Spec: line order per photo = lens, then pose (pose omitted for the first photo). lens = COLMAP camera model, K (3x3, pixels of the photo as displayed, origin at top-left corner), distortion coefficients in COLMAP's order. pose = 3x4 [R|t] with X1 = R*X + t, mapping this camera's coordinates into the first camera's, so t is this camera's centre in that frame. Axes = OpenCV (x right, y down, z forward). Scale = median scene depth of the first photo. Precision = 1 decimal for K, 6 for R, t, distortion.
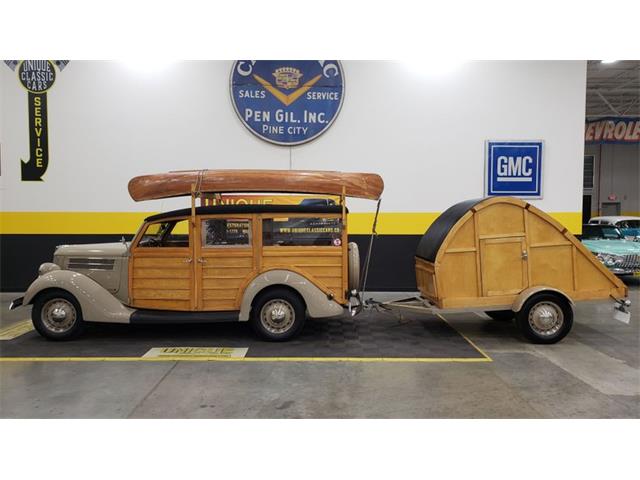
lens RADIAL K [[490.1, 0, 320.0], [0, 490.1, 240.0], [0, 0, 1]] dist [0.035557, -0.009604]
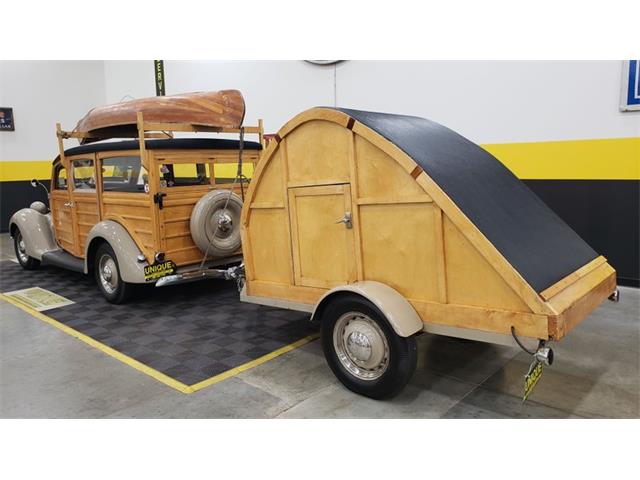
lens RADIAL K [[497.3, 0, 303.7], [0, 497.3, 237.7], [0, 0, 1]] dist [0.051146, -0.085551]
pose [[0.731188, 0.083006, -0.677108, 0.735643], [-0.010384, 0.993809, 0.110617, -0.007469], [0.682097, -0.073851, 0.727523, 0.586714]]
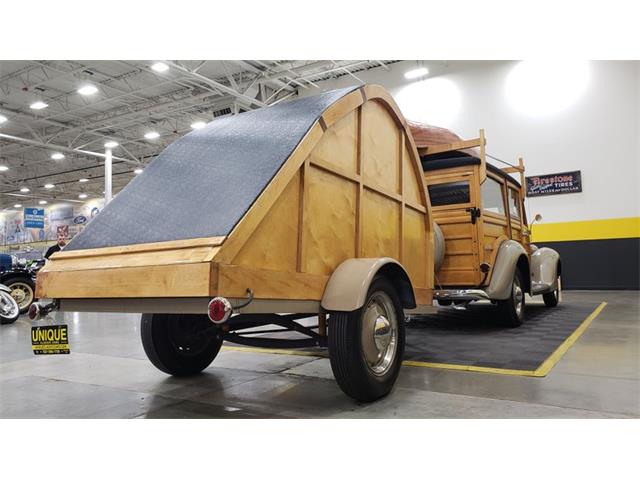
lens RADIAL K [[497.3, 0, 303.7], [0, 497.3, 237.7], [0, 0, 1]] dist [0.051146, -0.085551]
pose [[-0.554266, -0.039952, -0.831380, 0.835063], [-0.021822, 0.999202, -0.033468, 0.076400], [0.832053, -0.000408, -0.554696, 1.397617]]
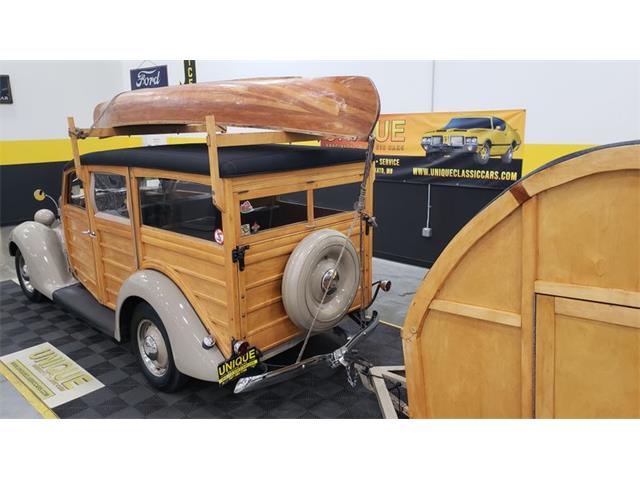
lens RADIAL K [[498.5, 0, 311.7], [0, 498.5, 239.3], [0, 0, 1]] dist [0.045782, -0.092706]
pose [[0.731599, 0.145214, -0.666090, 0.420173], [-0.019935, 0.981190, 0.192014, -0.086859], [0.681444, -0.127199, 0.720732, 0.700475]]
